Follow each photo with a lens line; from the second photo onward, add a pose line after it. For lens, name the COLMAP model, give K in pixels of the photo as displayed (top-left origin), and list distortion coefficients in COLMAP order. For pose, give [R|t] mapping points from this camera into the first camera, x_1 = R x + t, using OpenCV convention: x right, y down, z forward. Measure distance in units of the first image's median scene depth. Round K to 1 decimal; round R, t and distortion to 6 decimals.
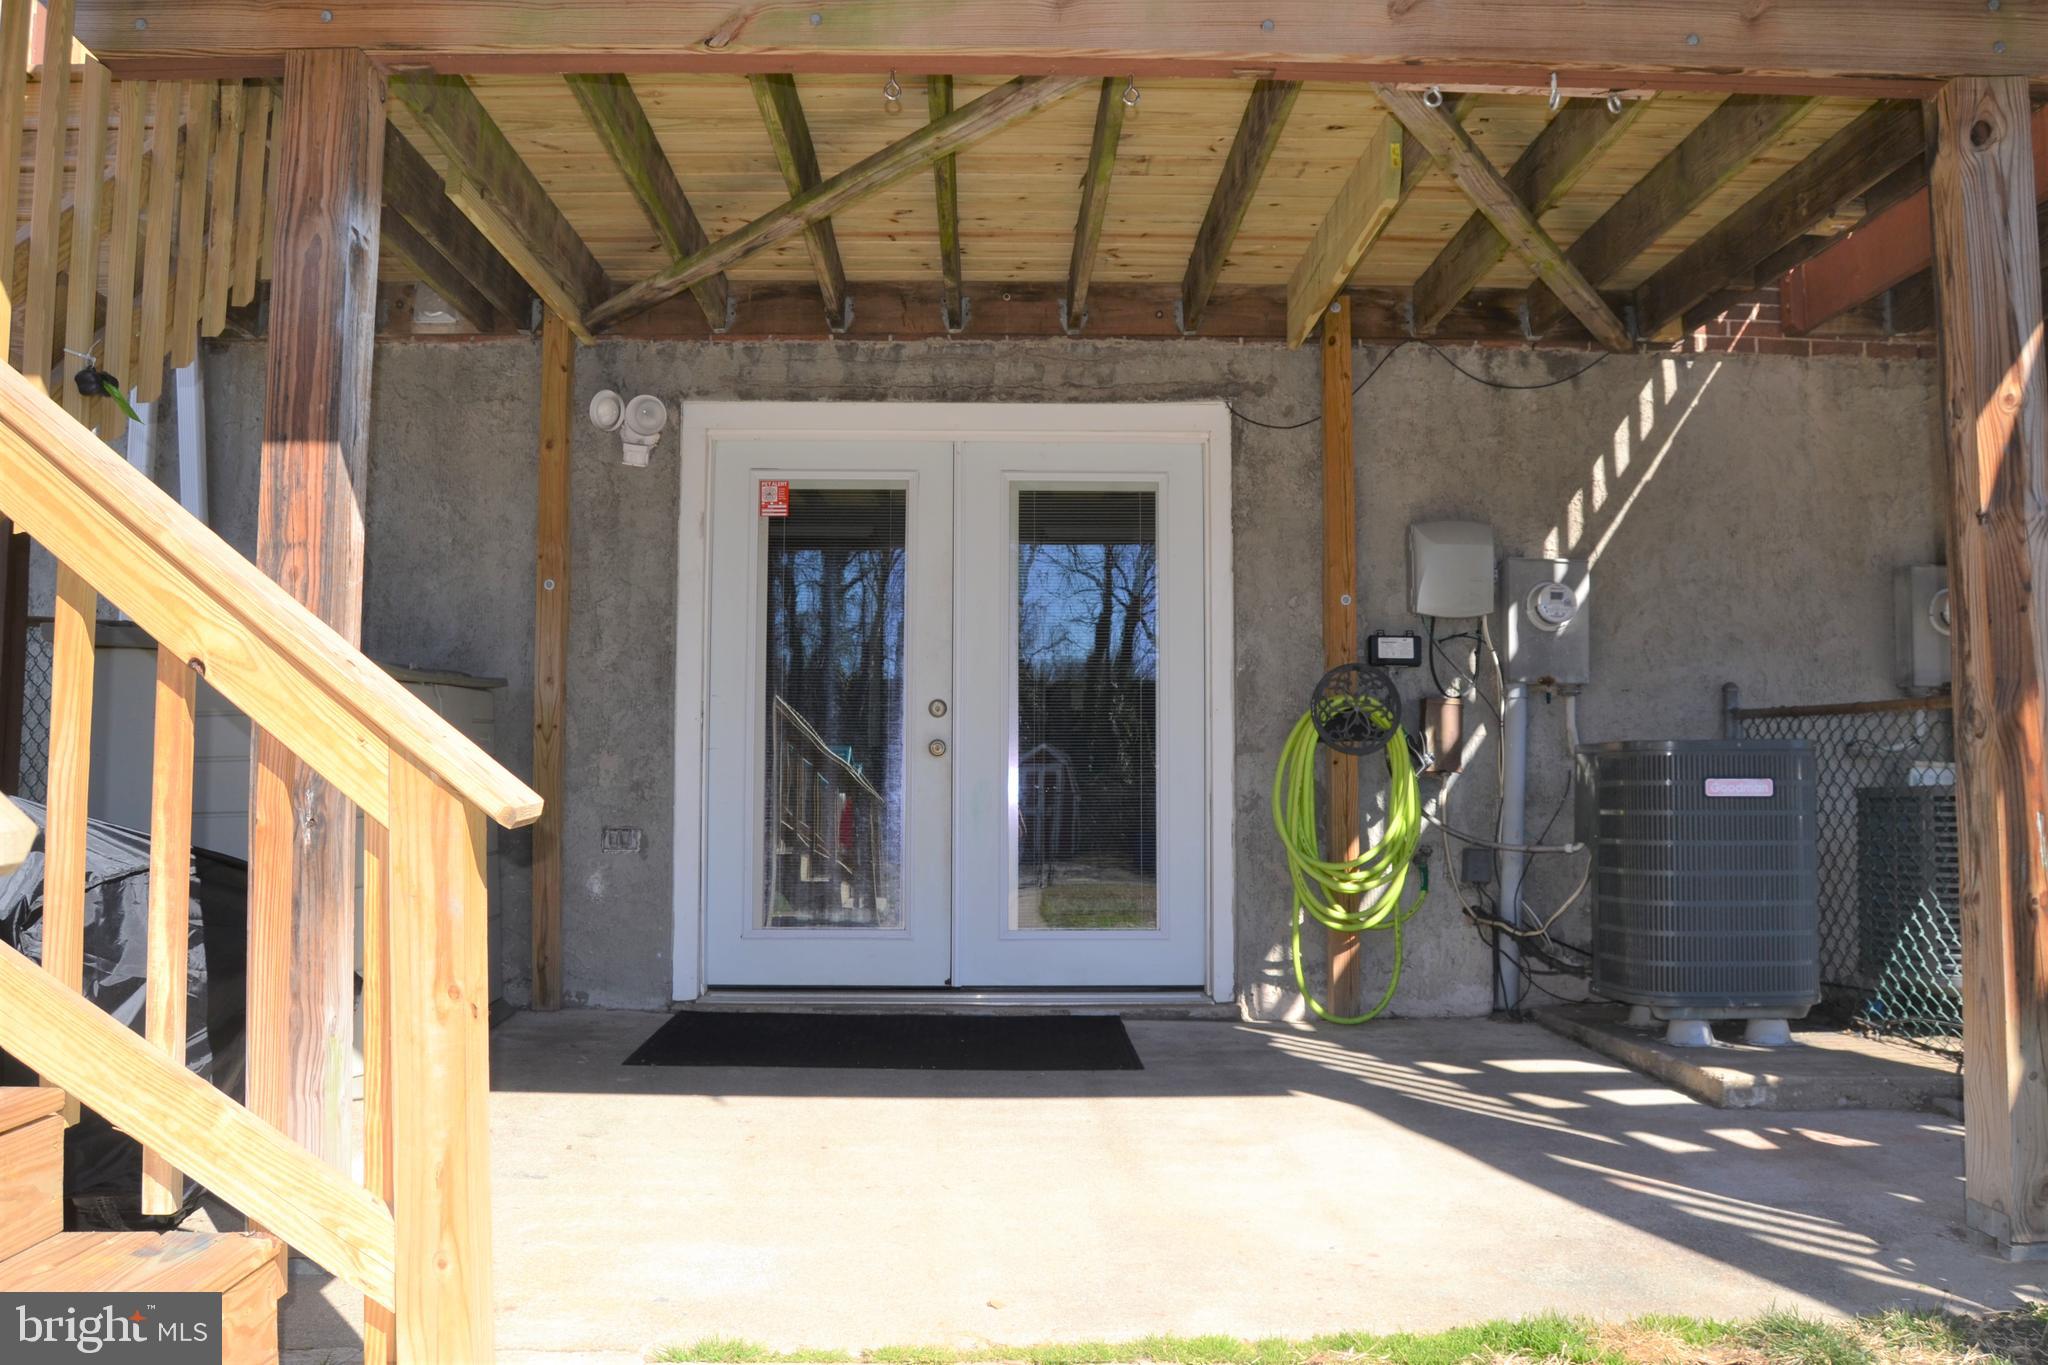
lens RADIAL K [[1713.3, 0, 1026.1], [0, 1713.3, 680.4], [0, 0, 1]] dist [-0.101587, 0.046979]
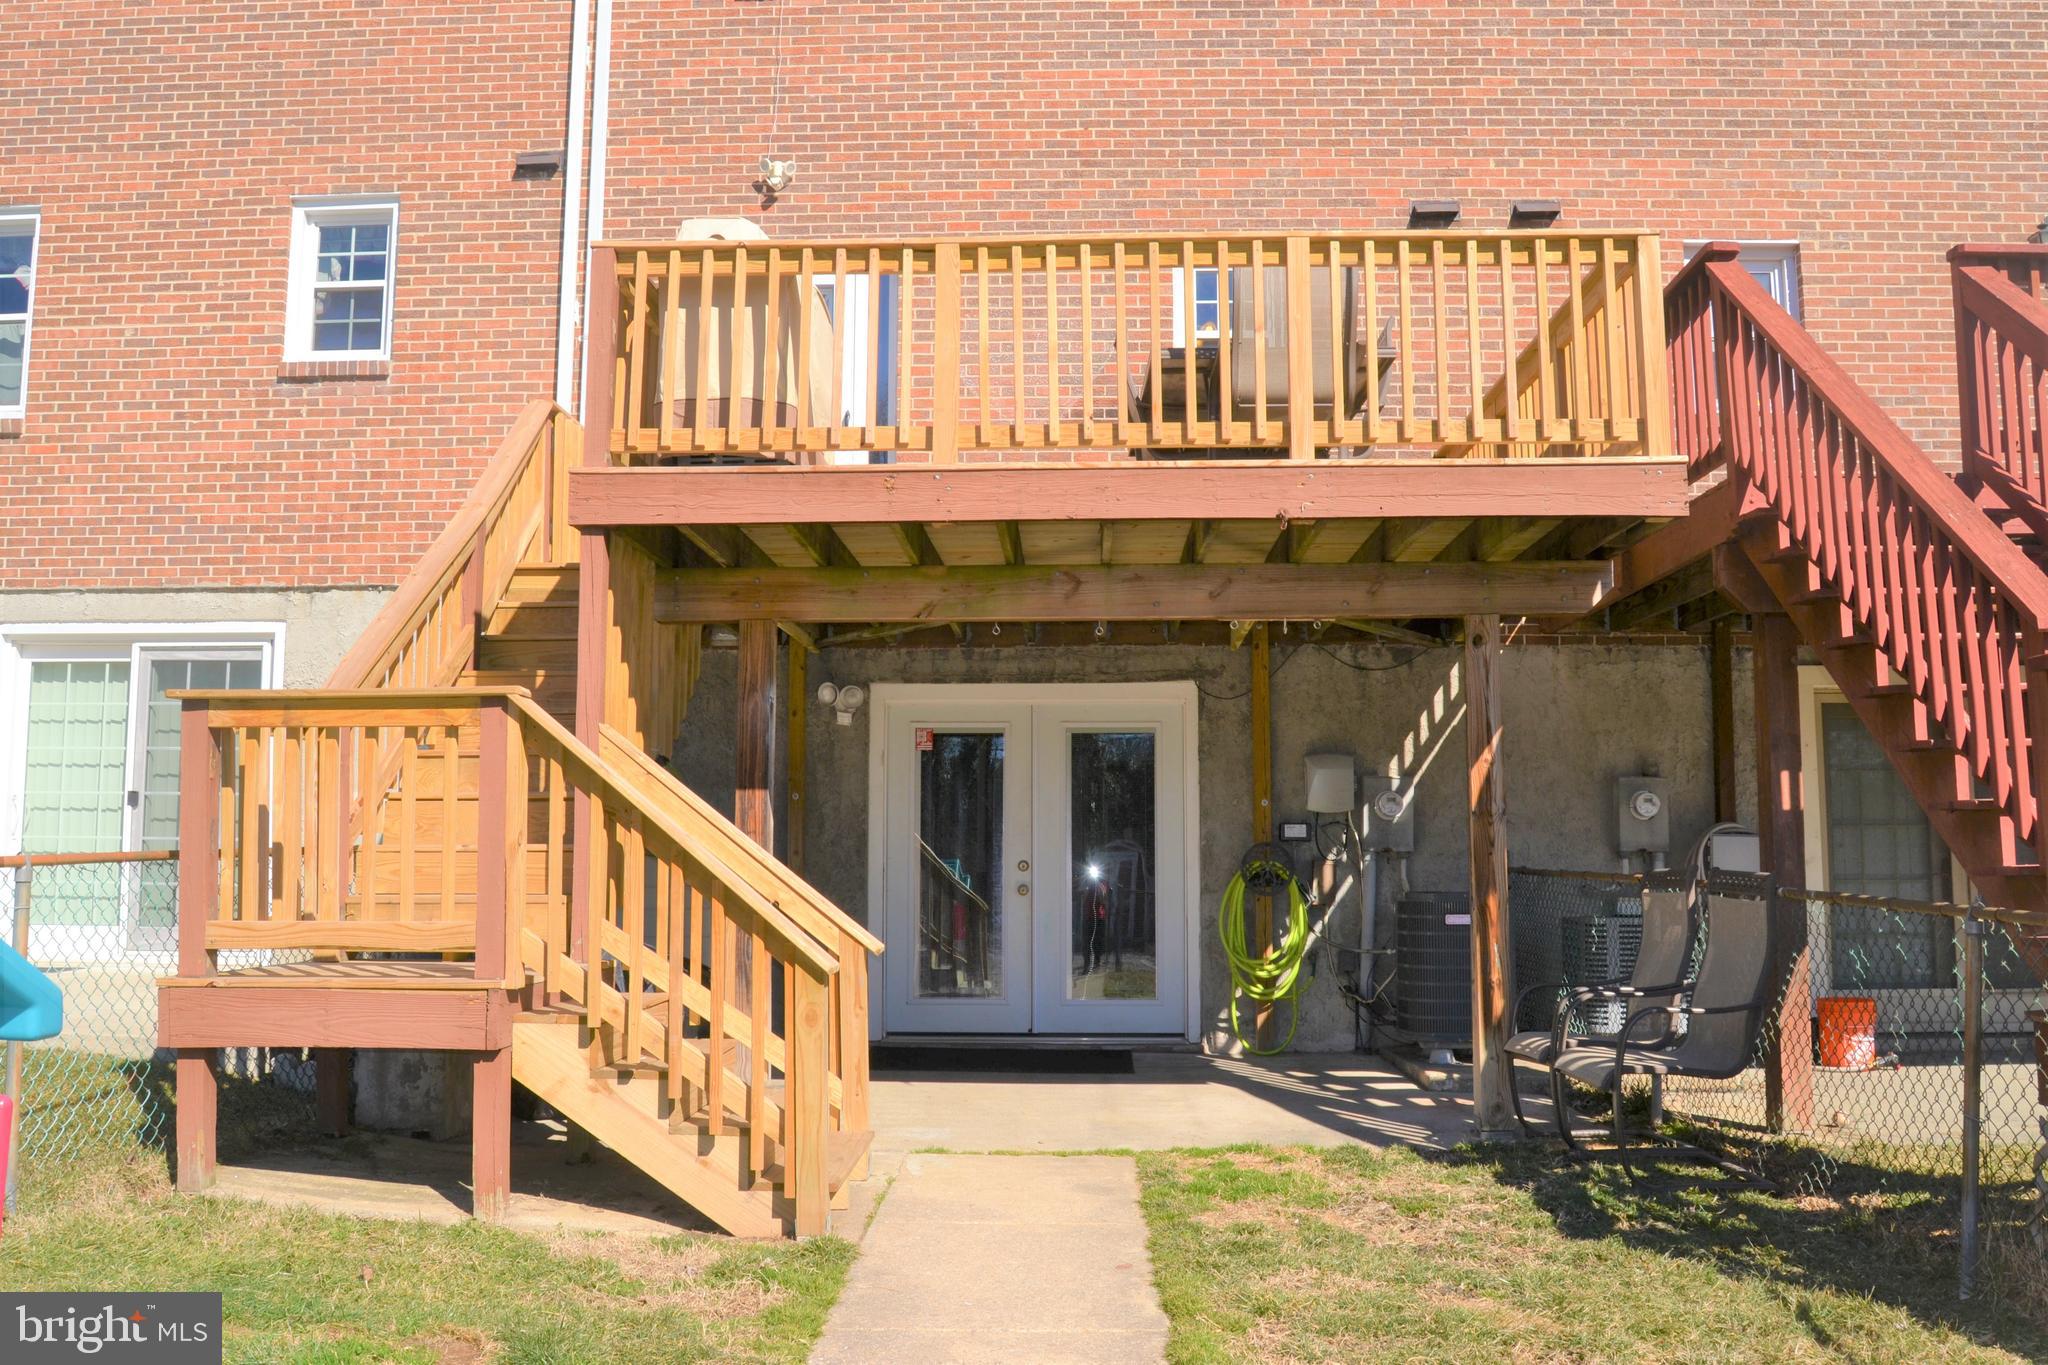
lens RADIAL K [[1806.1, 0, 1018.0], [0, 1806.1, 686.3], [0, 0, 1]] dist [-0.088972, 0.004795]
pose [[0.998029, -0.007786, -0.062273, 0.056038], [0.005470, 0.999290, -0.037278, -0.096131], [0.062519, 0.036864, 0.997363, -0.785293]]
